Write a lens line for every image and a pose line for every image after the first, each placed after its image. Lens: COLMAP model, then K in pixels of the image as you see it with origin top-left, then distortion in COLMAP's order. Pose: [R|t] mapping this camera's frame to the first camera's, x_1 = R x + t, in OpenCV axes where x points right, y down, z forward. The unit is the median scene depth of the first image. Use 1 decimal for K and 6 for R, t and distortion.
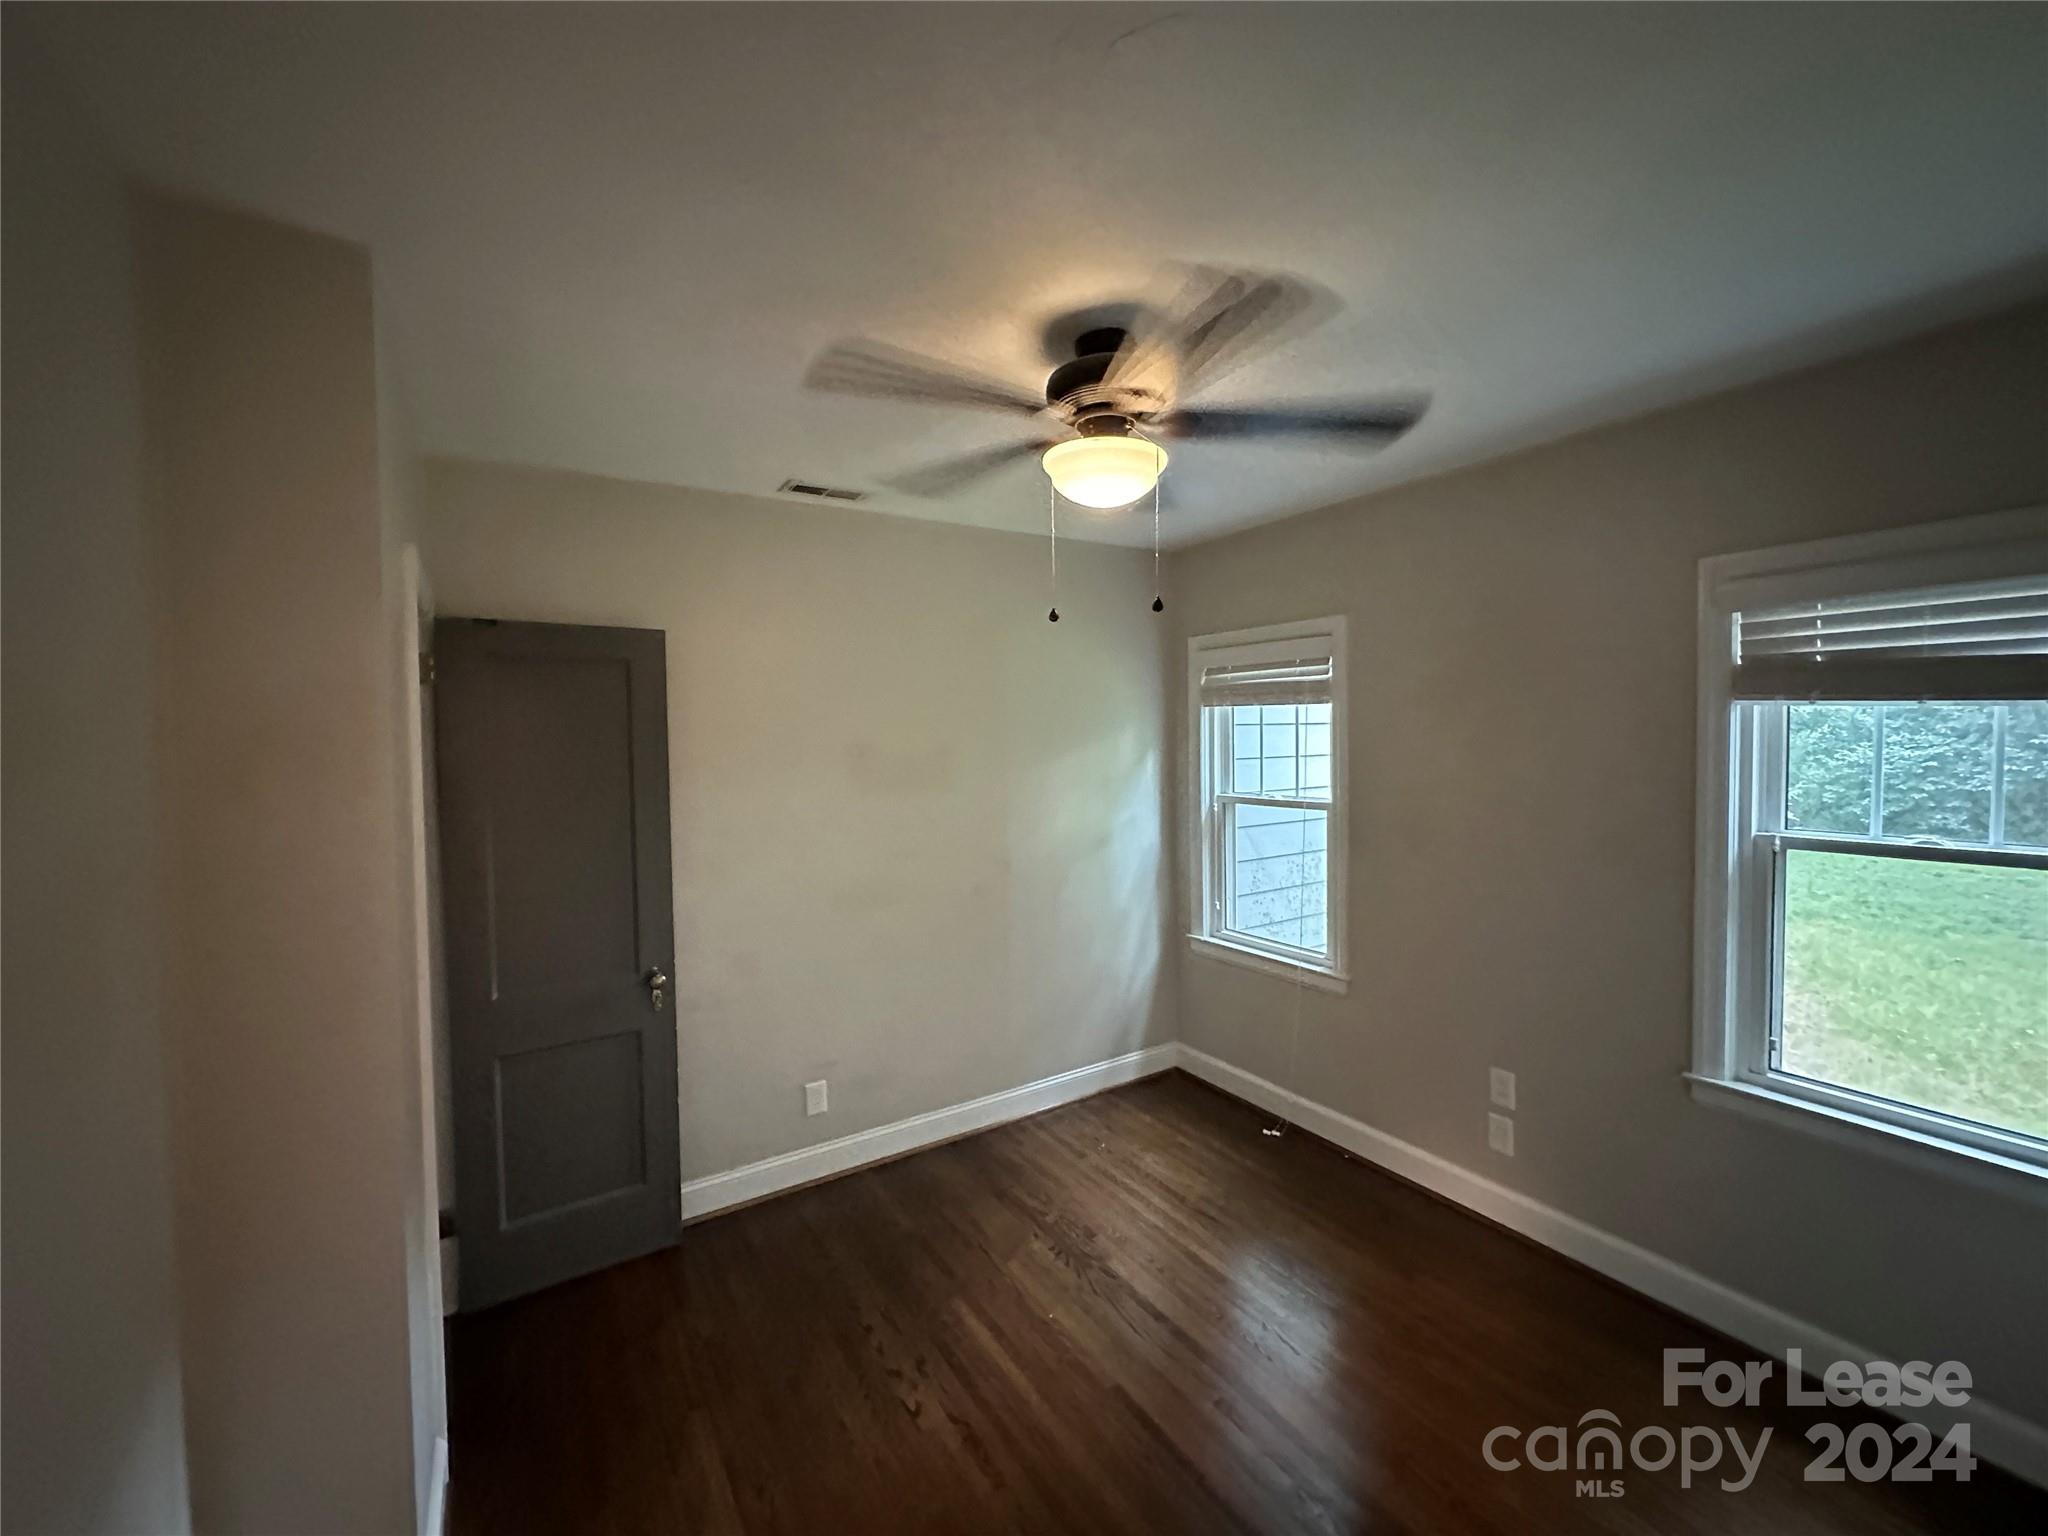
lens RADIAL K [[814.3, 0, 1021.7], [0, 814.3, 766.9], [0, 0, 1]] dist [-0.002398, 0.000308]
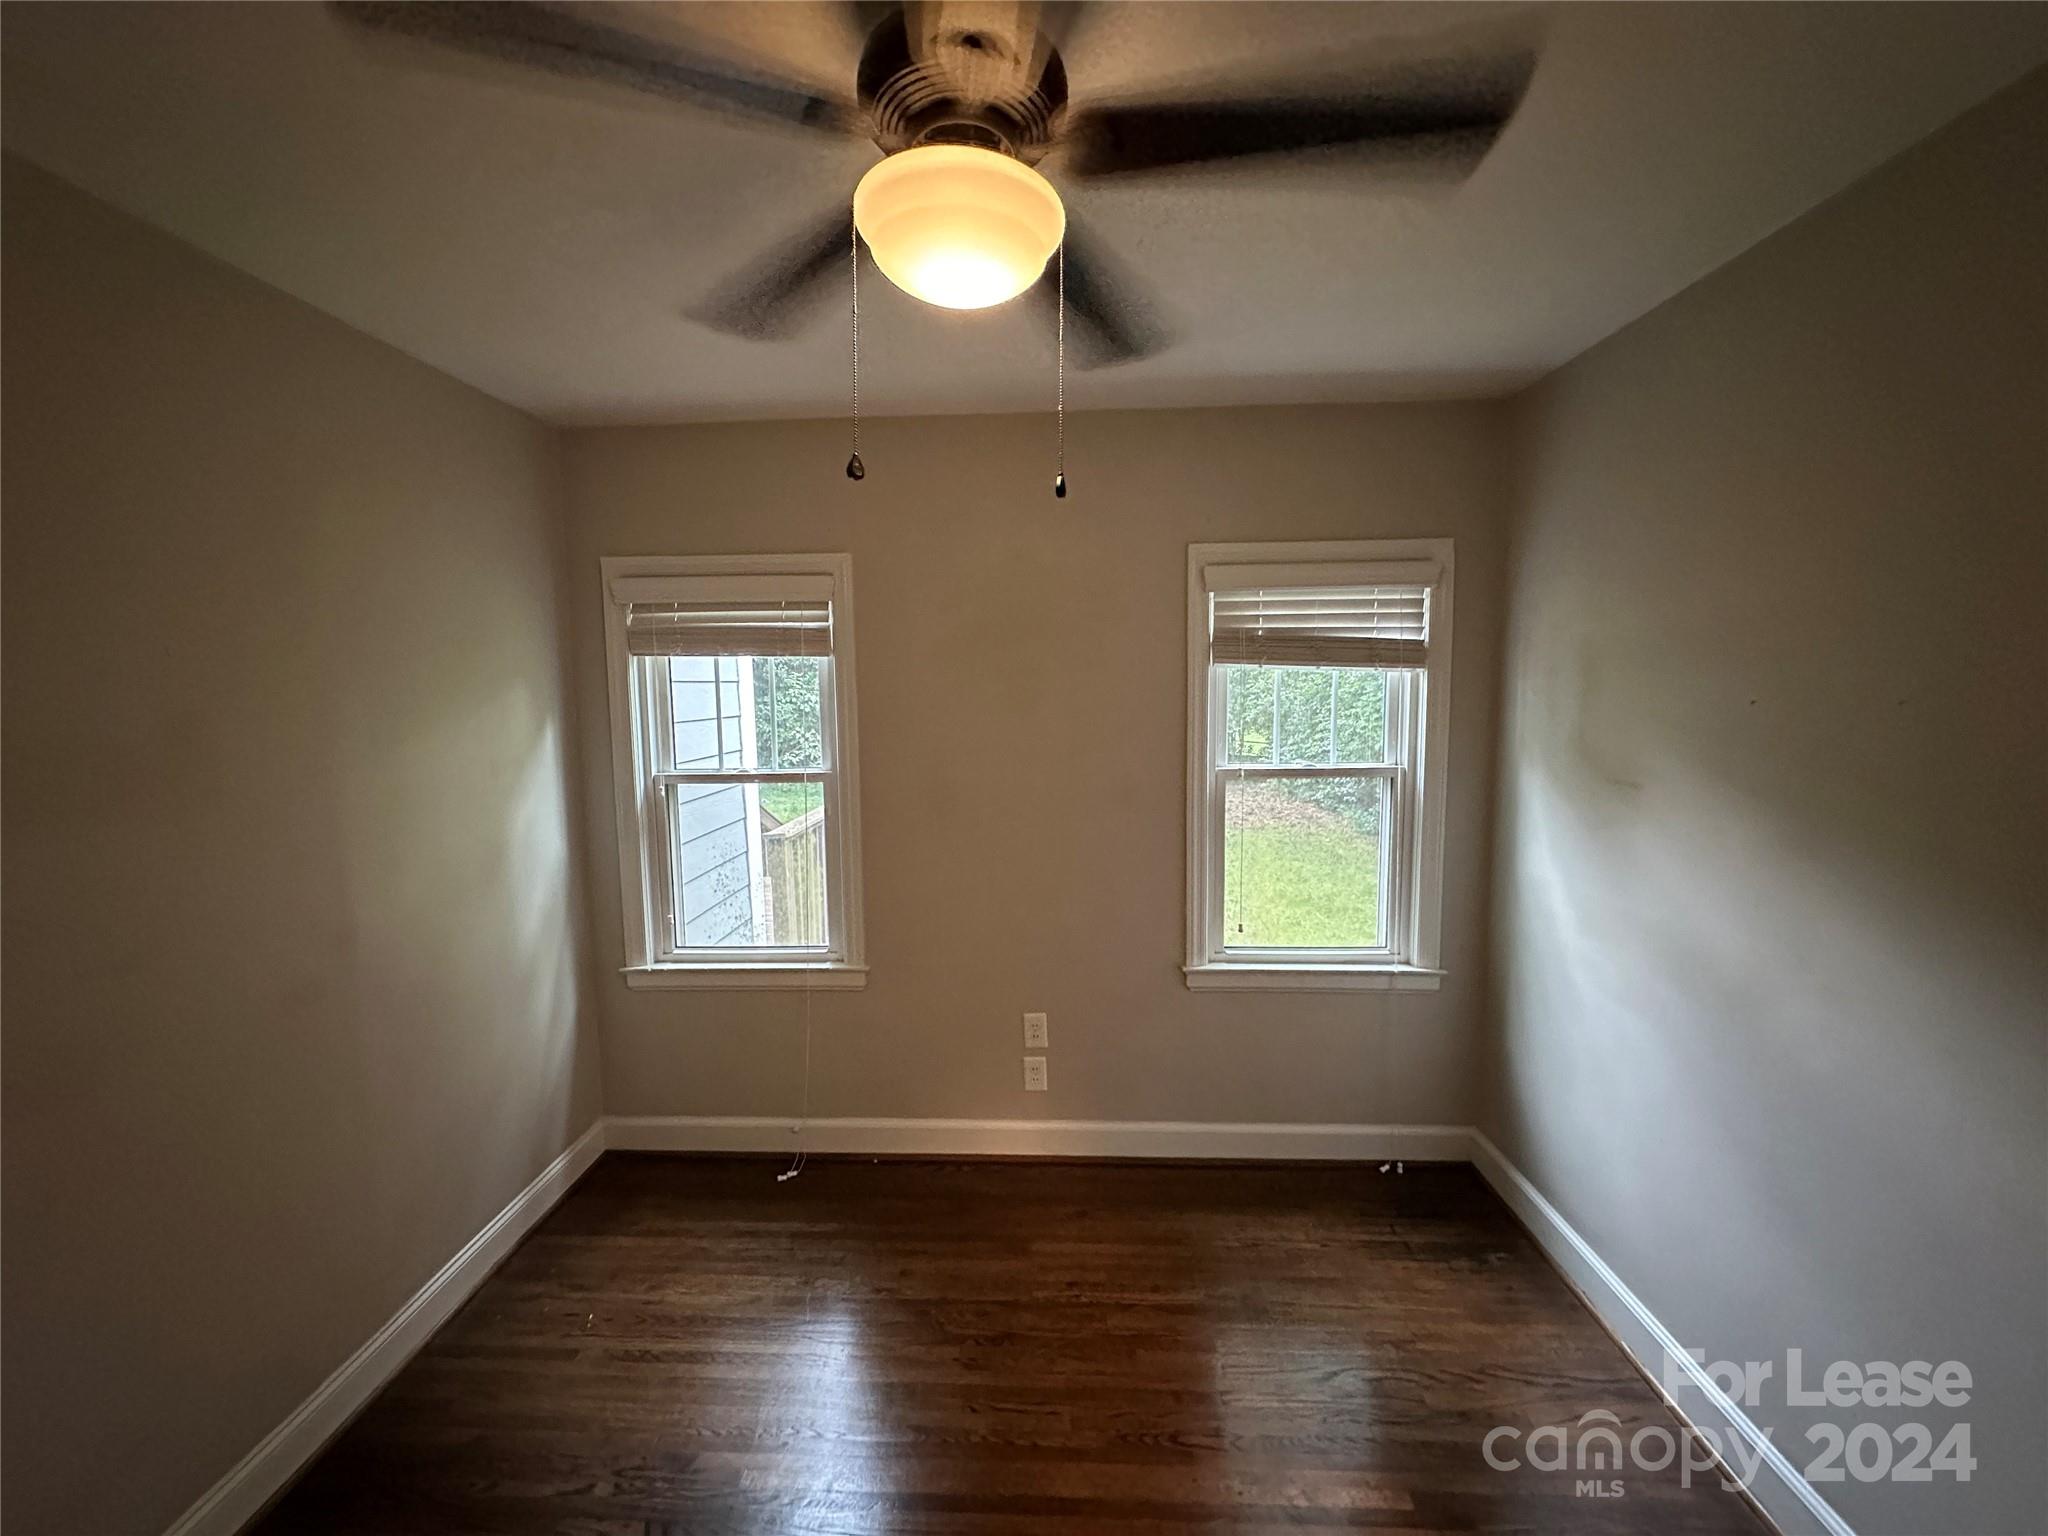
lens RADIAL K [[825.0, 0, 1019.7], [0, 825.0, 763.3], [0, 0, 1]] dist [0.002637, 0.000848]
pose [[0.573530, -0.073272, 0.815901, -0.216180], [0.038213, 0.997301, 0.062700, -0.012701], [-0.818293, -0.004782, 0.574782, 0.333550]]
